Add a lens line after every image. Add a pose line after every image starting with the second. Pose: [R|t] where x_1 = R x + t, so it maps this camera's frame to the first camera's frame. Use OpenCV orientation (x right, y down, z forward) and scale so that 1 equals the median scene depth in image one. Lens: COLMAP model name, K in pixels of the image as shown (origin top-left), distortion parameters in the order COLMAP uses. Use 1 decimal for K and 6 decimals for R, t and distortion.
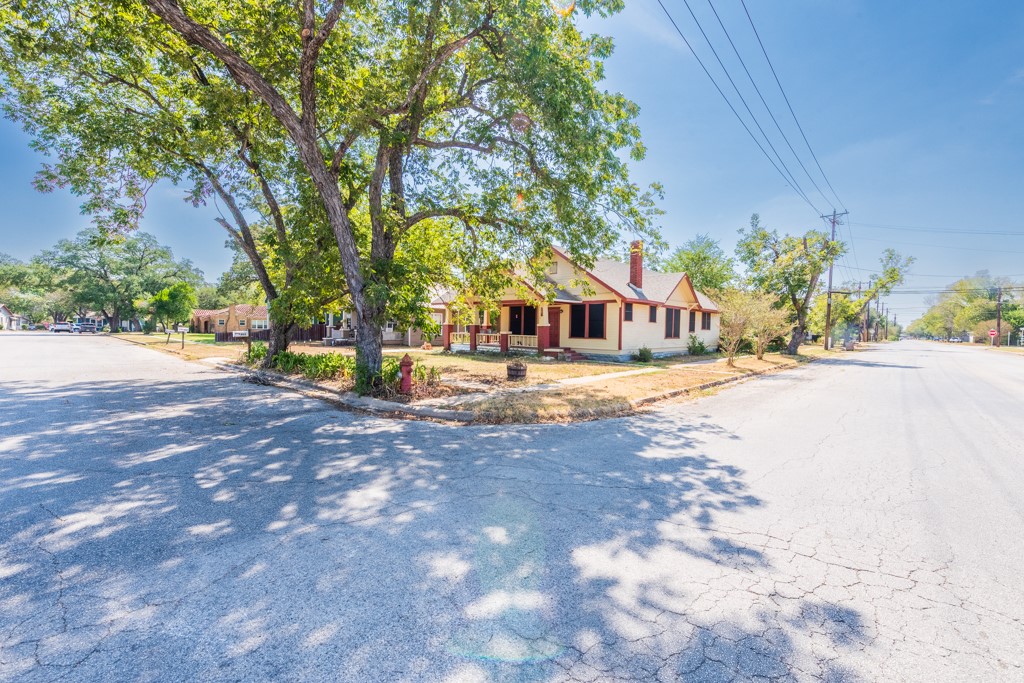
lens RADIAL K [[399.3, 0, 506.9], [0, 399.3, 339.9], [0, 0, 1]] dist [0.029609, -0.000129]
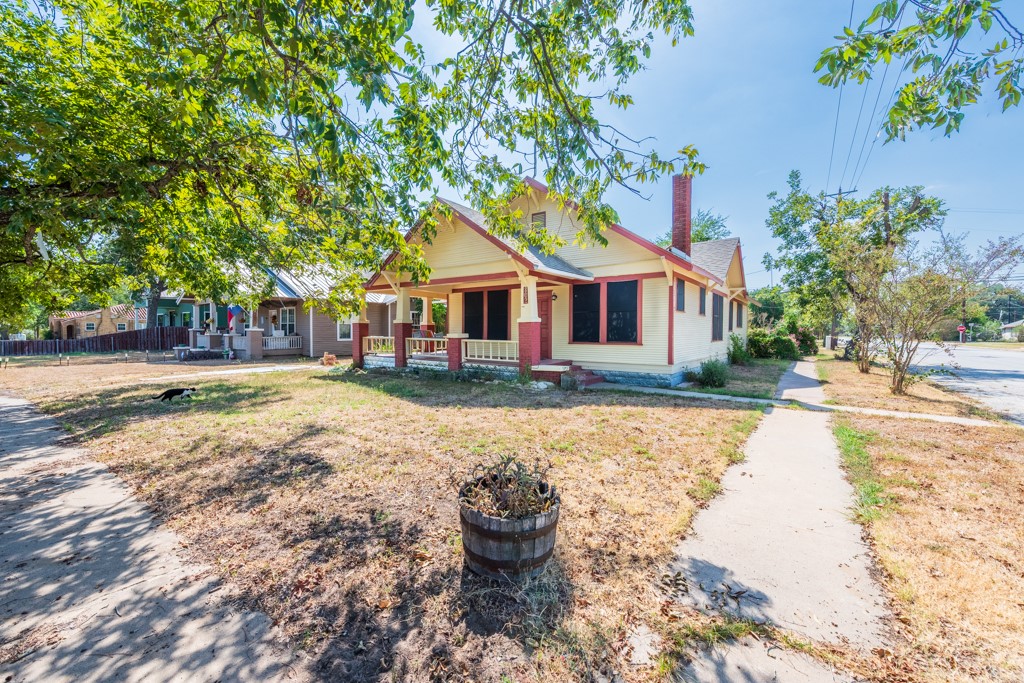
lens RADIAL K [[381.6, 0, 512.0], [0, 381.6, 341.5], [0, 0, 1]] dist [-0.023102, 0.000096]
pose [[0.990567, -0.017079, 0.135960, 0.000599], [0.016894, 0.999854, 0.002512, -0.010150], [-0.135983, -0.000192, 0.990711, 0.471743]]
